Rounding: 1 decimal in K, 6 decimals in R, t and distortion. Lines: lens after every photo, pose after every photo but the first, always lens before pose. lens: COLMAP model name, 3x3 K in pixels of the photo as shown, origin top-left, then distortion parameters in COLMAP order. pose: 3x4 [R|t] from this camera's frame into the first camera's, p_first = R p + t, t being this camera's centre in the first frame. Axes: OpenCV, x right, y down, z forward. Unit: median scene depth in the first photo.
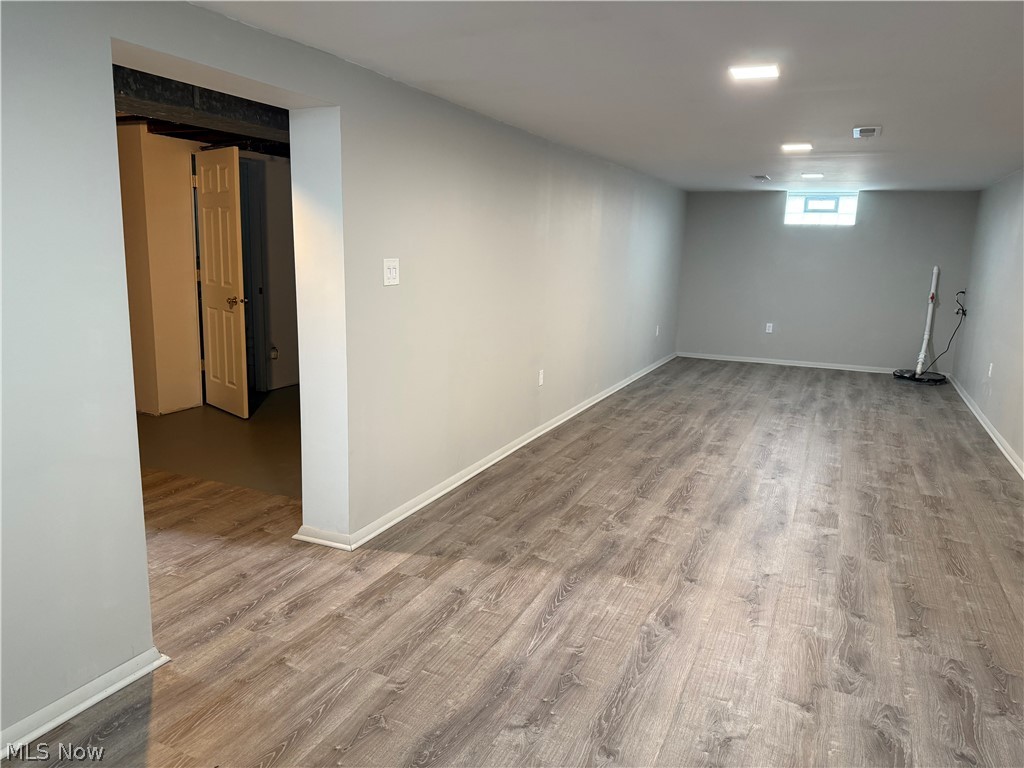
lens RADIAL K [[719.3, 0, 512.0], [0, 719.3, 384.0], [0, 0, 1]] dist [0.110044, -0.117860]
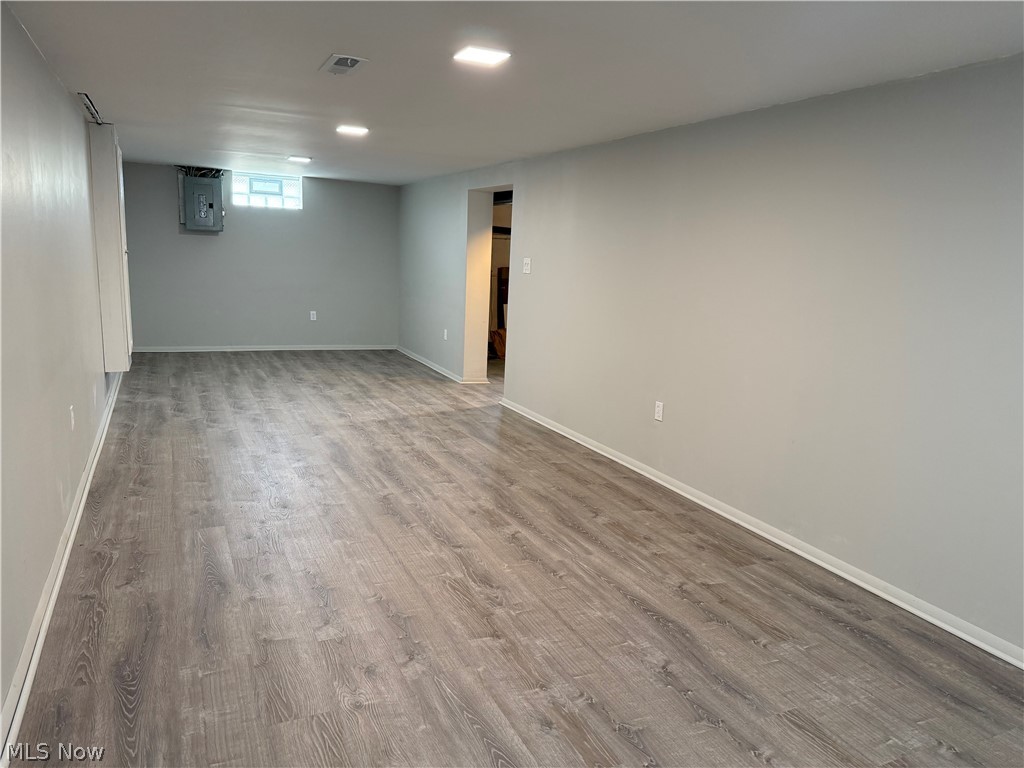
lens RADIAL K [[719.3, 0, 512.0], [0, 719.3, 384.0], [0, 0, 1]] dist [0.110044, -0.117860]
pose [[-0.646153, 0.073896, -0.759622, 0.951465], [-0.215474, 0.937148, 0.274453, -0.281112], [0.732159, 0.341017, -0.589619, 1.652725]]
